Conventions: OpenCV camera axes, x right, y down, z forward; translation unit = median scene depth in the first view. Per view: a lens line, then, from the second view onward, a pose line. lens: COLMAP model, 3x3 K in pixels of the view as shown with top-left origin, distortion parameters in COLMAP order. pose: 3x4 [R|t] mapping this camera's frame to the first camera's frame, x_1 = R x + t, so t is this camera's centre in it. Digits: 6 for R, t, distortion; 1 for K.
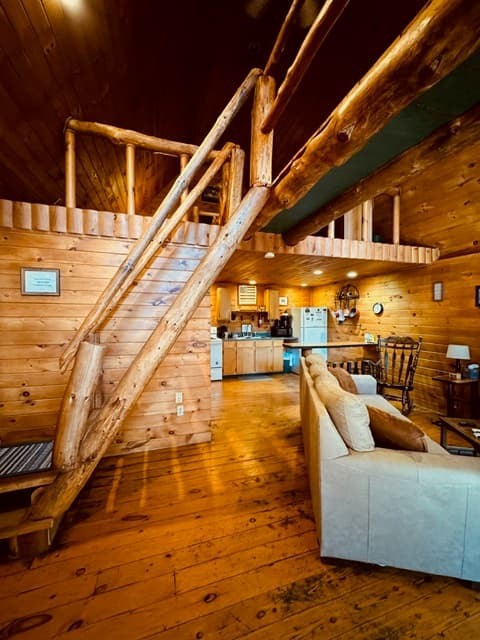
lens RADIAL K [[255.5, 0, 240.0], [0, 255.5, 319.9], [0, 0, 1]] dist [0.000088, 0.000085]
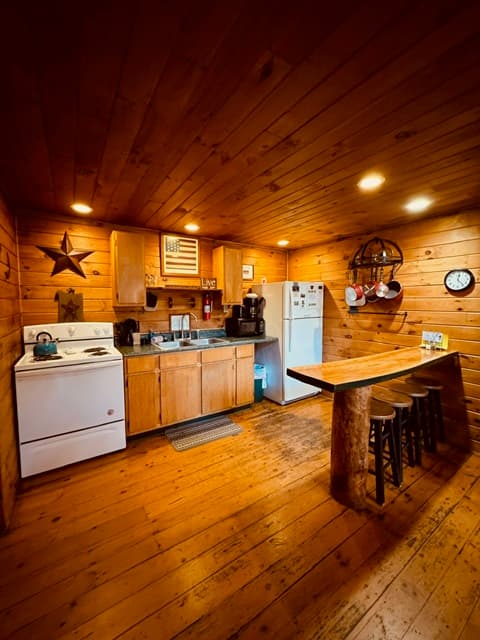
lens RADIAL K [[255.5, 0, 240.3], [0, 255.5, 319.2], [0, 0, 1]] dist [0.000088, 0.000085]
pose [[0.959970, -0.023097, 0.279148, -0.001217], [0.008186, 0.998482, 0.054463, -0.000518], [-0.279982, -0.049998, 0.958702, 0.503418]]
